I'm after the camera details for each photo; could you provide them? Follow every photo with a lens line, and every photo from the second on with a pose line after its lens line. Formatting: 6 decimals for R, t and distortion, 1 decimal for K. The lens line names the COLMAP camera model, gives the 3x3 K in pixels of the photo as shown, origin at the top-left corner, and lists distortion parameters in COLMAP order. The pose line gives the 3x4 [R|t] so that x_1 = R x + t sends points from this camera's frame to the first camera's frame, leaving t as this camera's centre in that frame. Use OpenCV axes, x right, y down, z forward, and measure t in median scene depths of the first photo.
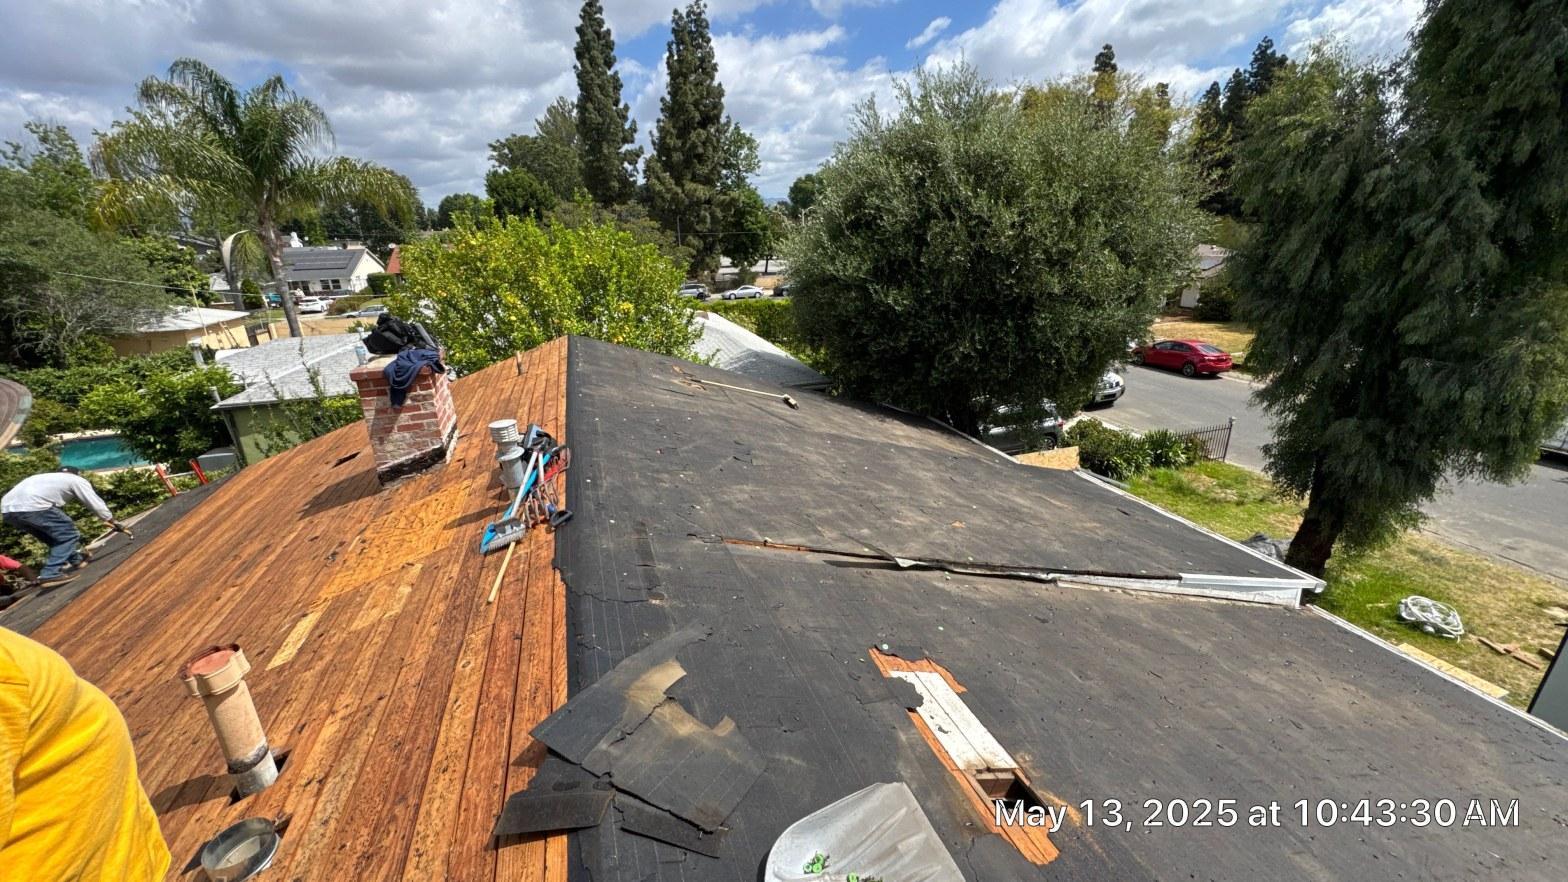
lens RADIAL K [[624.0, 0, 782.4], [0, 624.0, 441.3], [0, 0, 1]] dist [-0.002943, 0.000226]
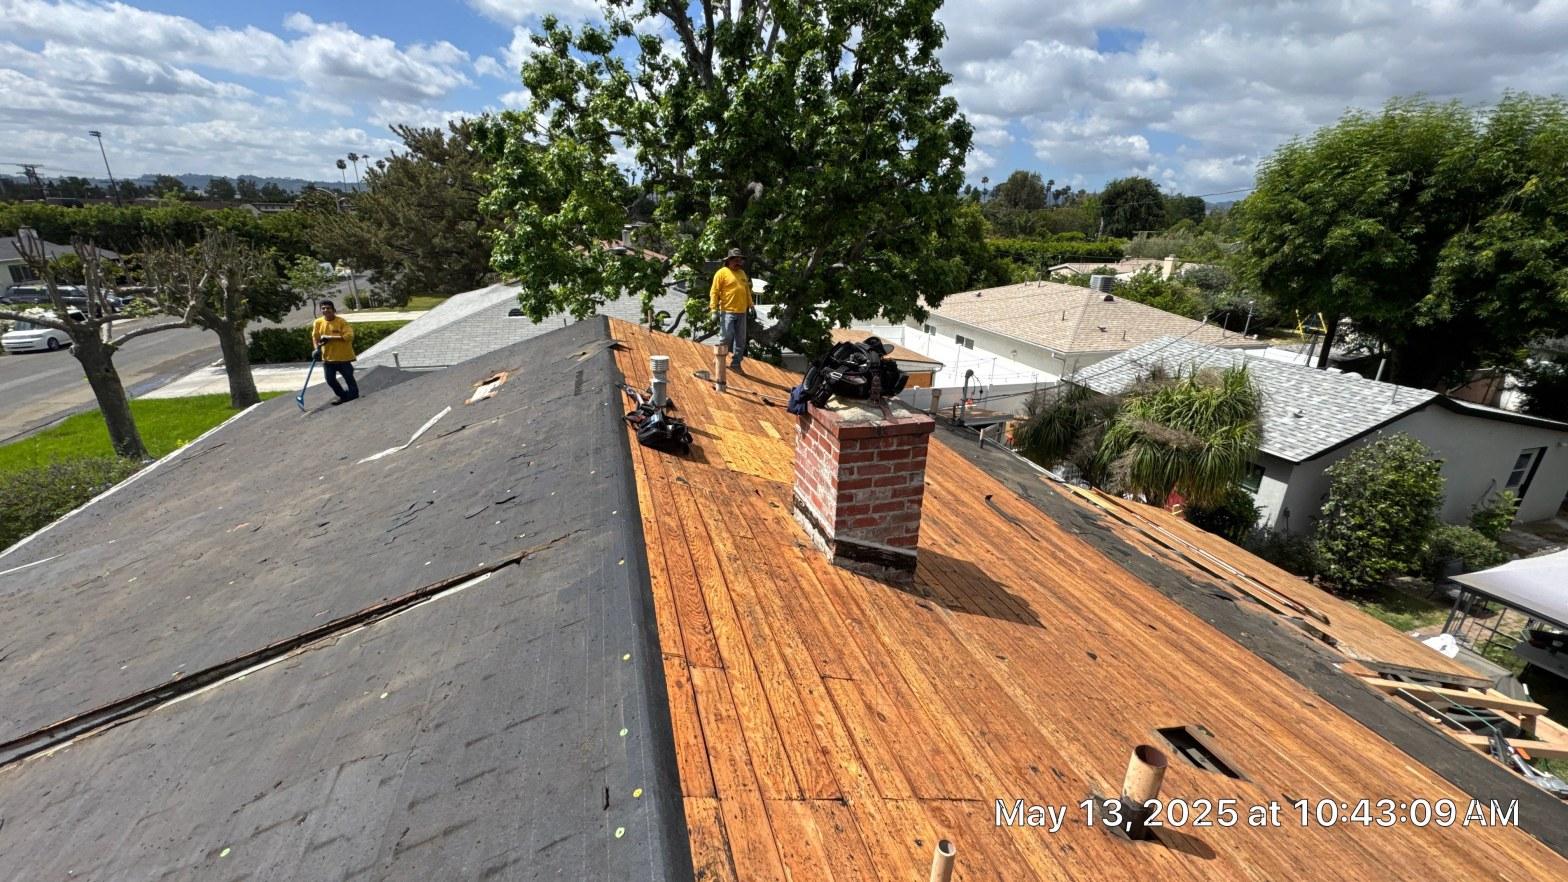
lens RADIAL K [[624.0, 0, 783.2], [0, 624.0, 440.3], [0, 0, 1]] dist [-0.002943, 0.000226]
pose [[-0.999160, -0.009155, 0.039938, -0.315404], [0.017859, 0.779952, 0.625585, -0.298020], [-0.036877, 0.625773, -0.779133, 0.882408]]
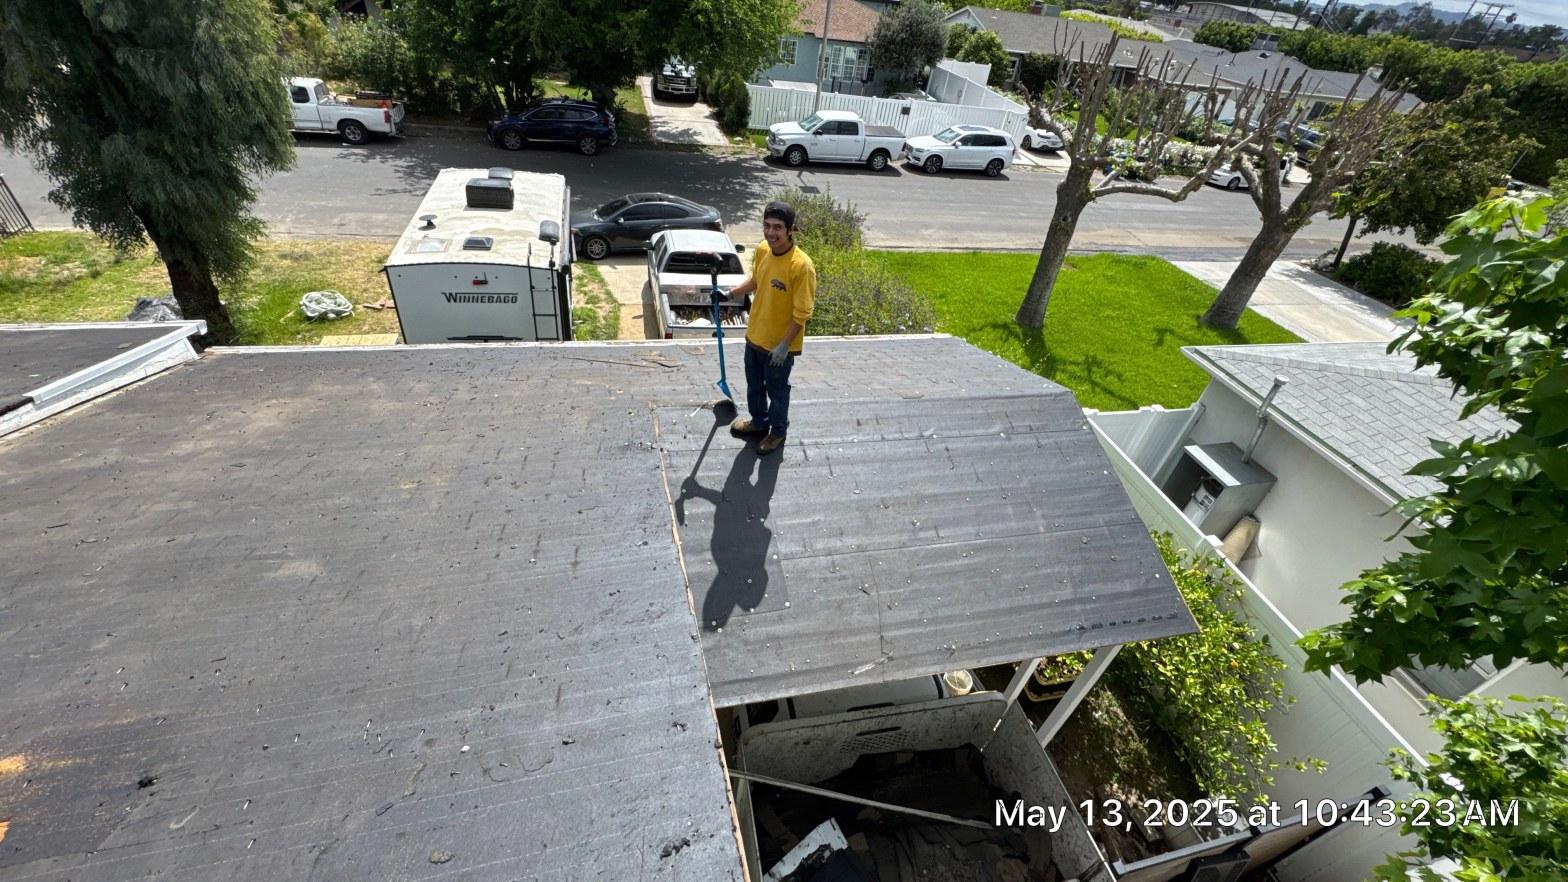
lens RADIAL K [[624.0, 0, 782.1], [0, 624.0, 443.2], [0, 0, 1]] dist [-0.002943, 0.000226]
pose [[0.086587, -0.591615, 0.801558, 0.041518], [0.216961, 0.796466, 0.564420, 0.017554], [-0.972332, 0.125036, 0.197321, -0.019730]]
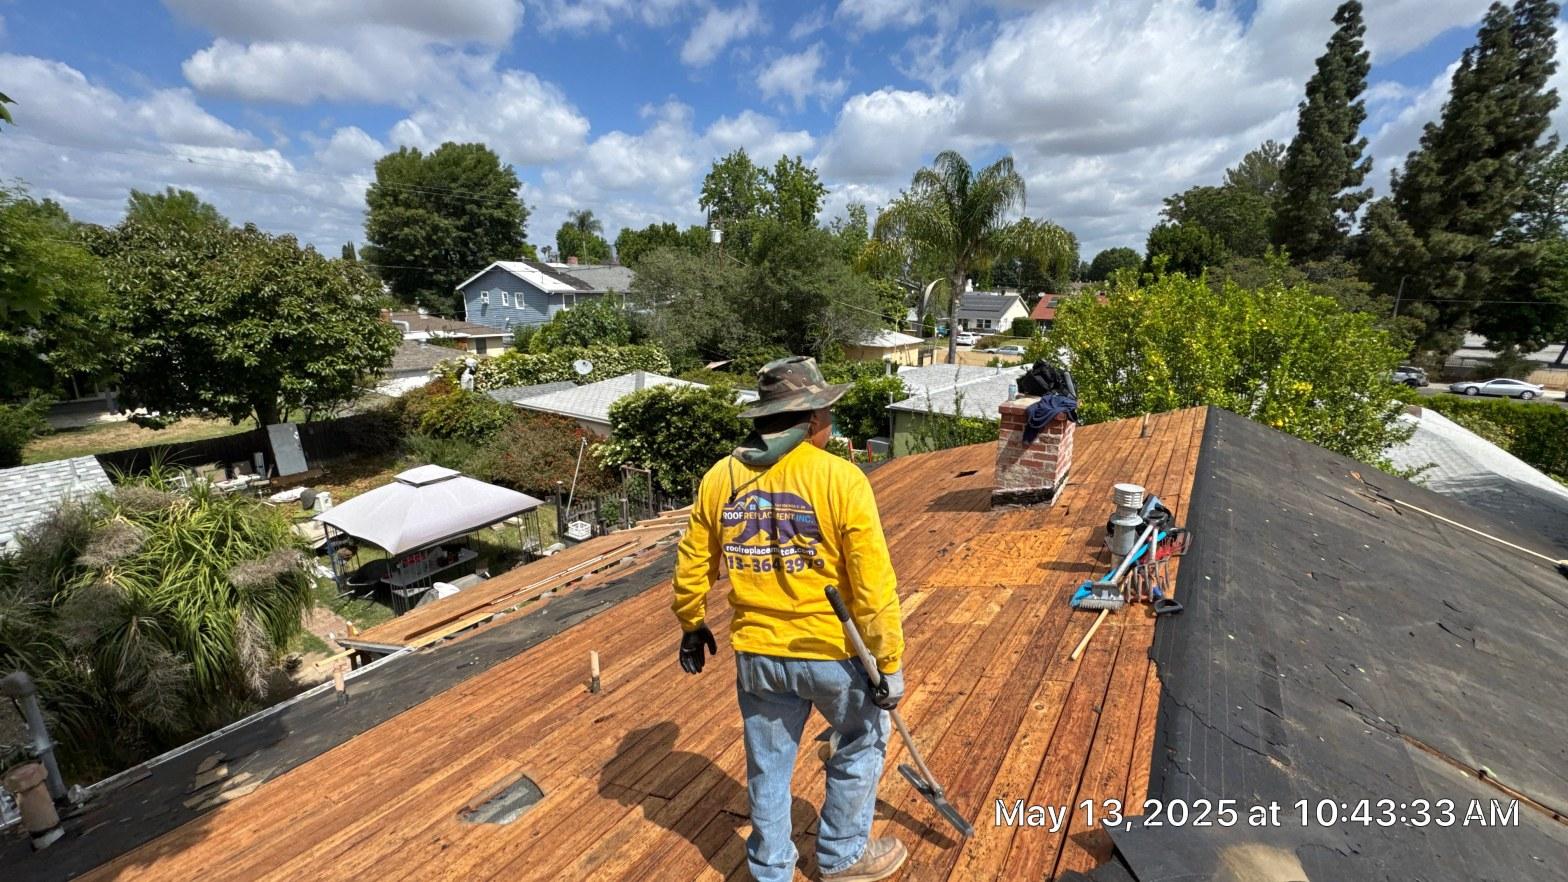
lens RADIAL K [[624.0, 0, 783.3], [0, 624.0, 441.1], [0, 0, 1]] dist [-0.002943, 0.000226]
pose [[0.605008, 0.229340, -0.762476, -0.021592], [-0.287562, 0.955921, 0.059351, -0.000142], [0.742478, 0.183351, 0.644289, -0.014641]]
